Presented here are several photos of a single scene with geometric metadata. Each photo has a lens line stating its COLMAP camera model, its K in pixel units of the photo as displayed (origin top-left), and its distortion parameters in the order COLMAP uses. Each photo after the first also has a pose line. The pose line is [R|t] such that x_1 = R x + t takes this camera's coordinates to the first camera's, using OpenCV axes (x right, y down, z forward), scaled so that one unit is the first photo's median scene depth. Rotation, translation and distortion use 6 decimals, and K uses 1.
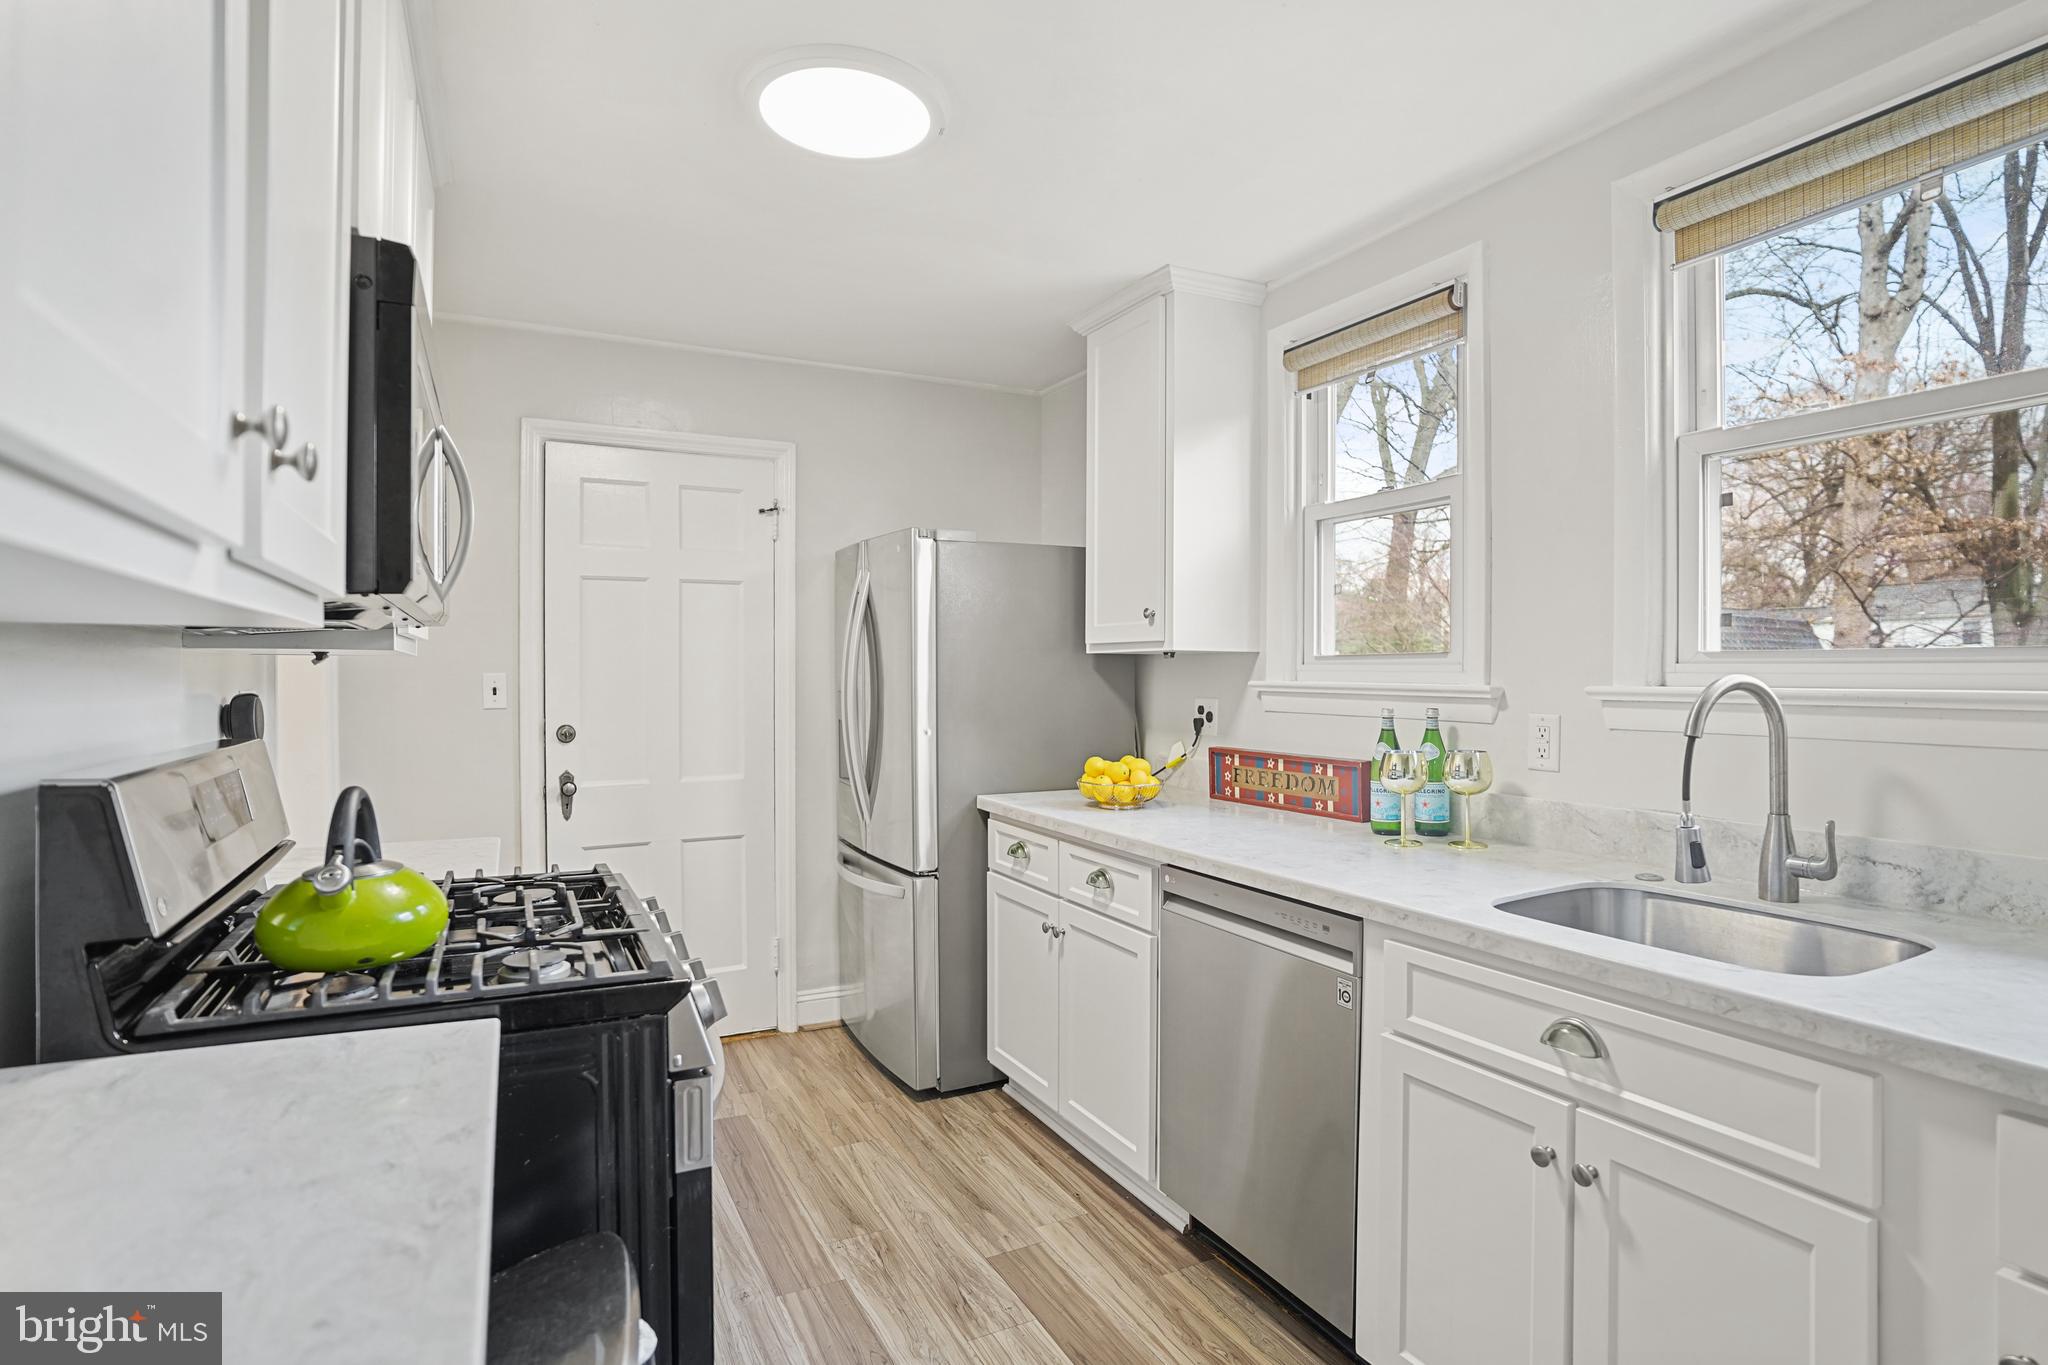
lens RADIAL K [[1009.8, 0, 1023.4], [0, 1009.8, 672.4], [0, 0, 1]] dist [-0.044170, -0.000102]
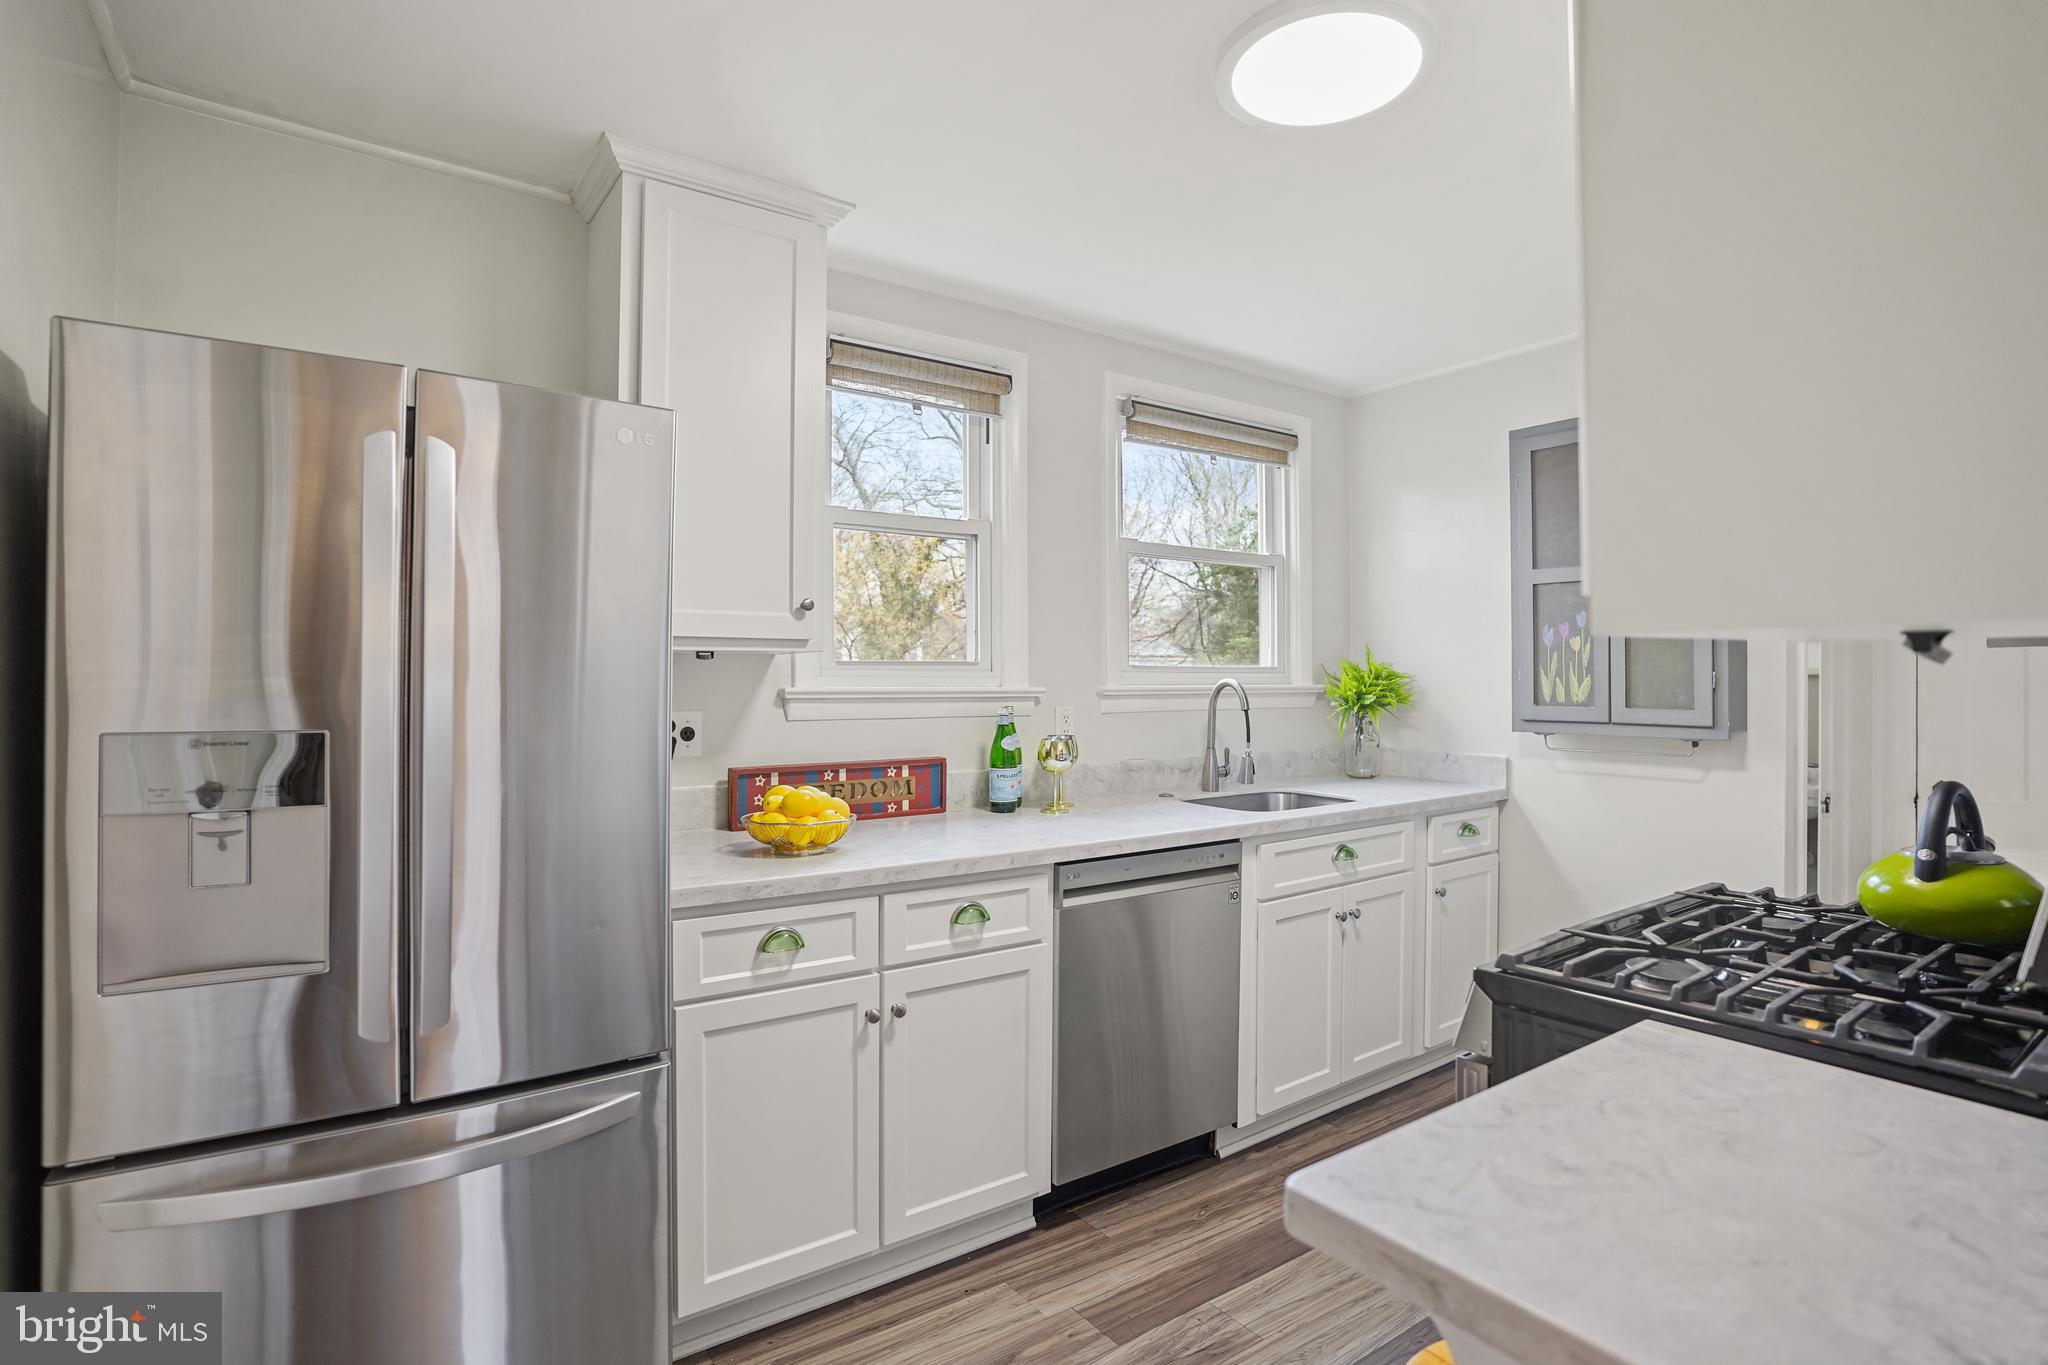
lens RADIAL K [[1009.8, 0, 1023.5], [0, 1009.8, 683.9], [0, 0, 1]] dist [-0.044170, -0.000102]
pose [[-0.130429, -0.004743, 0.991446, -0.823387], [-0.000037, 0.999989, 0.004779, 0.001621], [-0.991458, 0.000587, -0.130427, 1.107939]]
